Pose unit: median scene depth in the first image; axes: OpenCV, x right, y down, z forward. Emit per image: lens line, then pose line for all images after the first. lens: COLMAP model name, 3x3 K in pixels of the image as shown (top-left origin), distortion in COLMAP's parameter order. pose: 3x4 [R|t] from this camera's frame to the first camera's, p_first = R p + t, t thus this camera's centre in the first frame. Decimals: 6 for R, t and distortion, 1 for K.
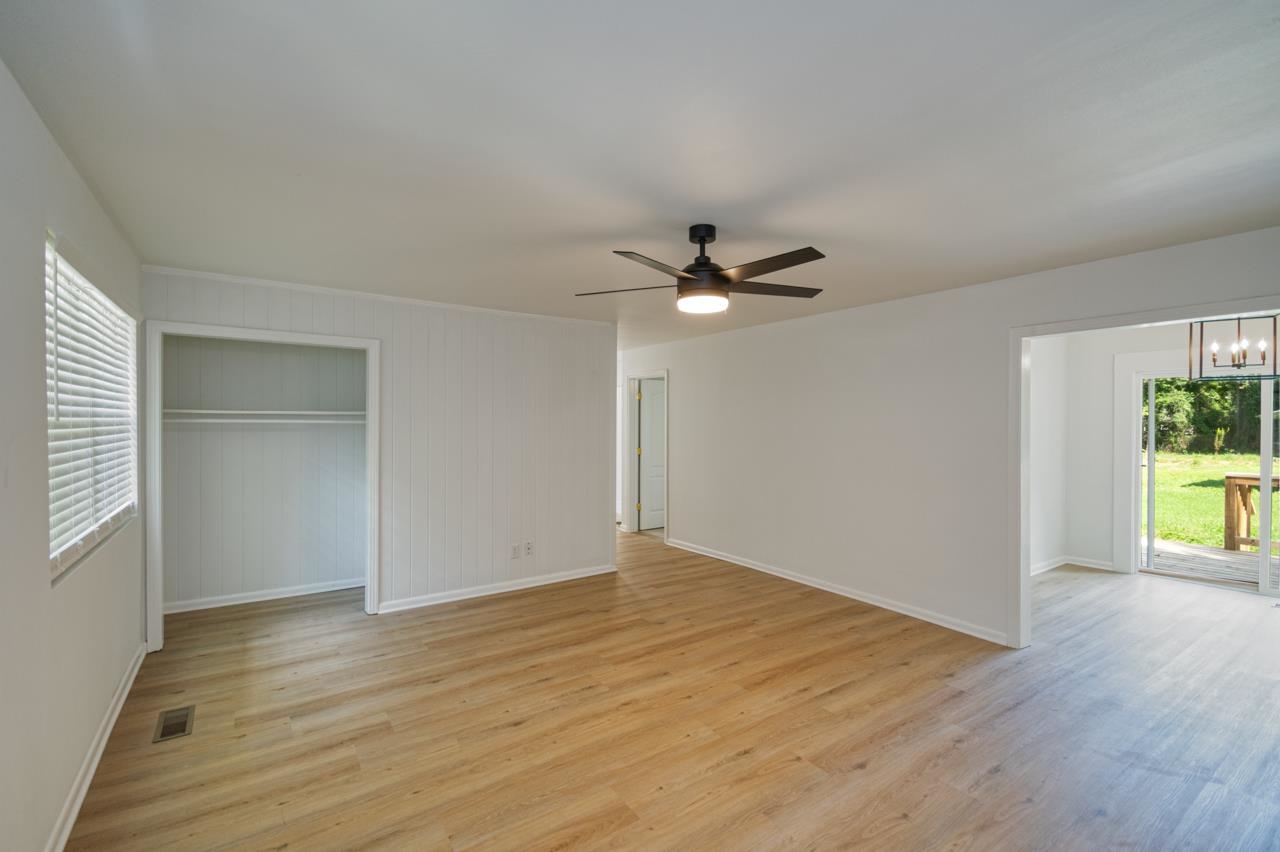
lens RADIAL K [[568.1, 0, 644.4], [0, 568.1, 428.2], [0, 0, 1]] dist [0.005244, -0.001744]
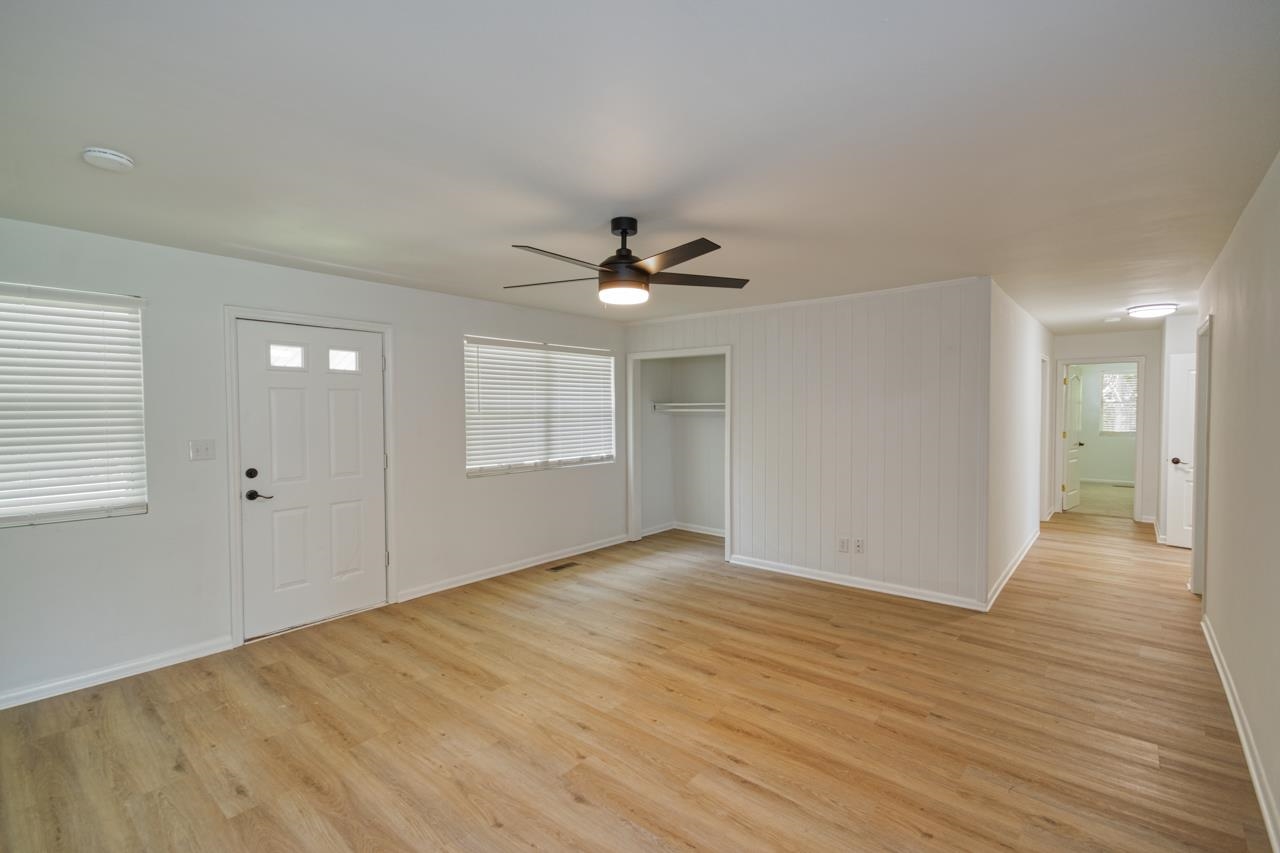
lens RADIAL K [[568.1, 0, 637.6], [0, 568.1, 422.4], [0, 0, 1]] dist [0.005244, -0.001744]
pose [[0.249755, 0.019353, -0.968116, 0.848392], [-0.005975, 0.999812, 0.018445, -0.008664], [0.968291, 0.001178, 0.249824, 0.585090]]
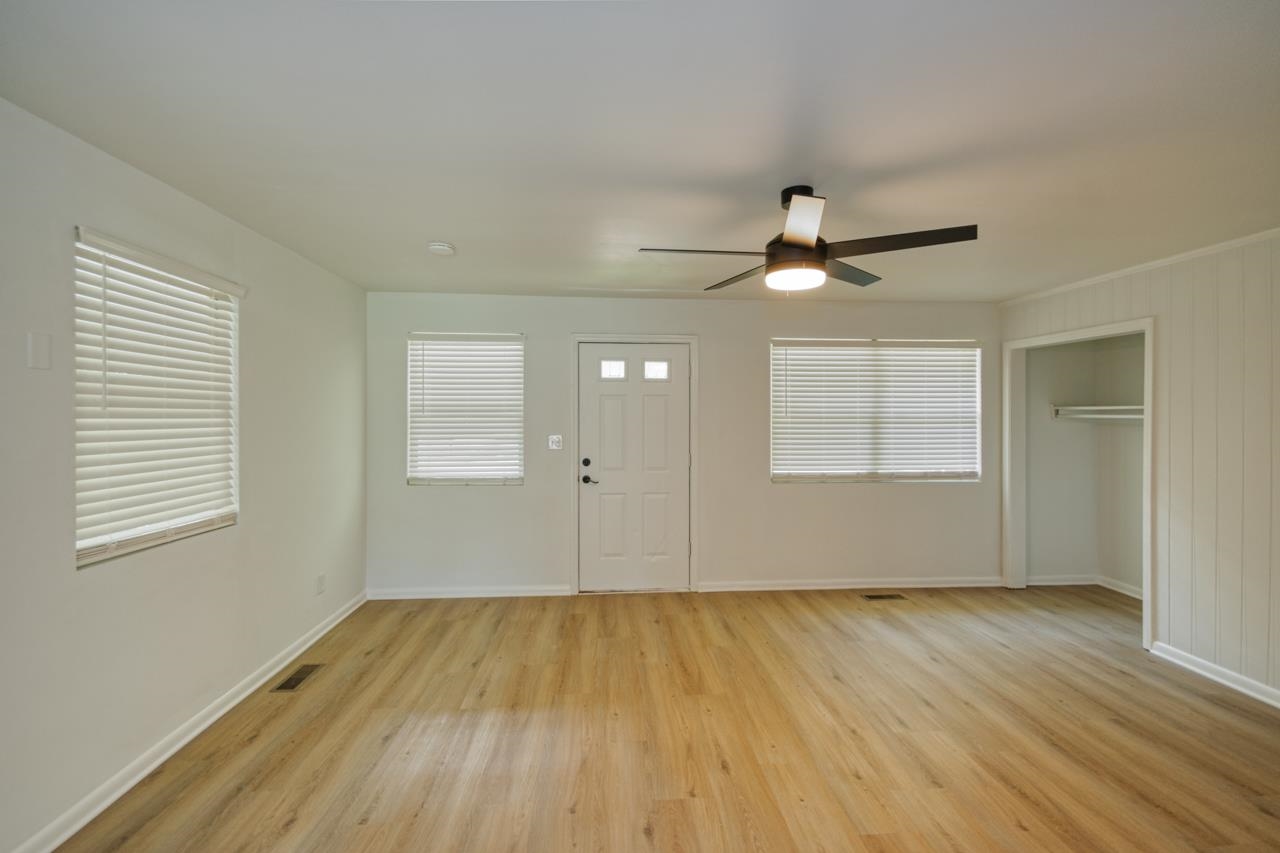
lens RADIAL K [[568.1, 0, 640.7], [0, 568.1, 415.2], [0, 0, 1]] dist [0.005244, -0.001744]
pose [[-0.514176, -0.001319, -0.857684, 0.743100], [-0.012506, 0.999904, 0.005960, -0.011683], [0.857594, 0.013791, -0.514143, 0.952687]]
